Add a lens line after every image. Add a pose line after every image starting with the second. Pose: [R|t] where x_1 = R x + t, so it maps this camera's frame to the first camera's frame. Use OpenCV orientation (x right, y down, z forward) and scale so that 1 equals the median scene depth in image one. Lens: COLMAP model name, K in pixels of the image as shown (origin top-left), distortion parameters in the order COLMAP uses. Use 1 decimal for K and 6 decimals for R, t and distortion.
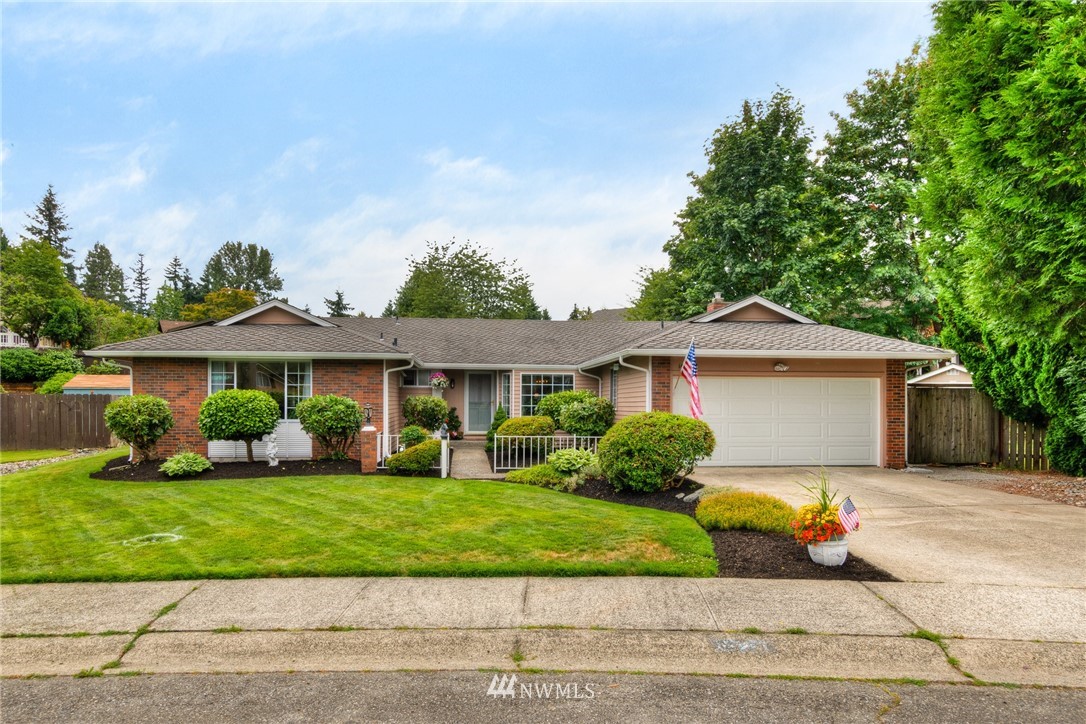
lens RADIAL K [[568.1, 0, 542.5], [0, 568.1, 366.9], [0, 0, 1]] dist [0.003217, -0.000005]
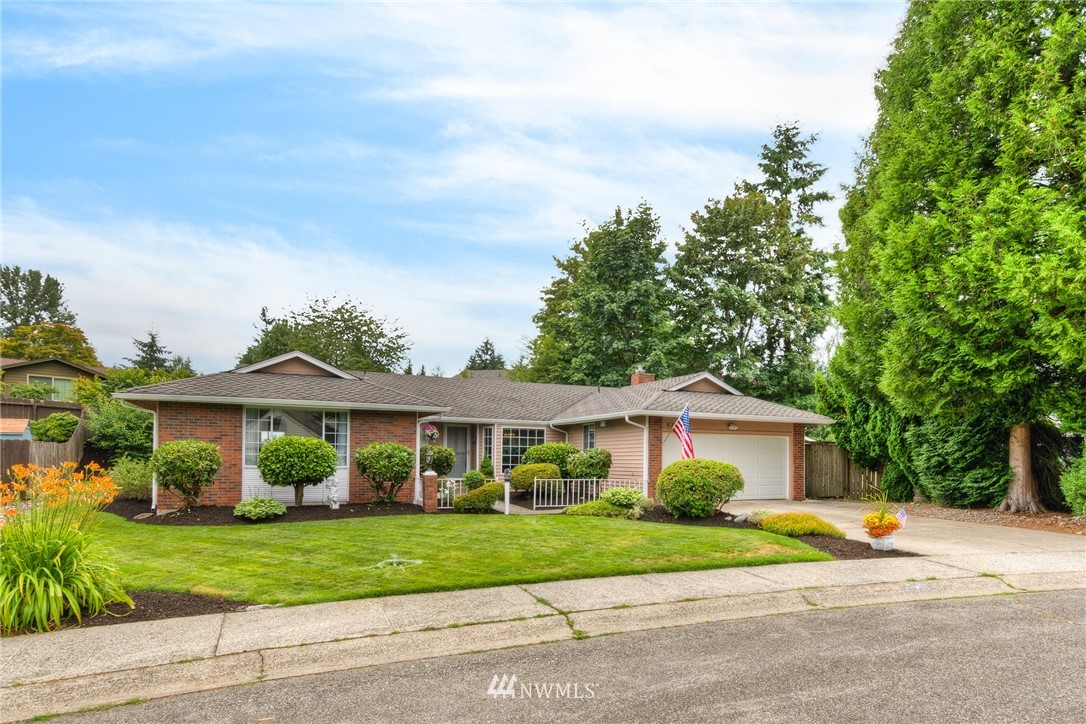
lens RADIAL K [[524.9, 0, 551.5], [0, 524.9, 417.2], [0, 0, 1]] dist [0.002359, -0.000562]
pose [[0.951910, 0.028819, 0.305019, -0.356735], [-0.025240, 0.999559, -0.015673, 0.006925], [-0.305336, 0.007221, 0.952217, -0.056864]]
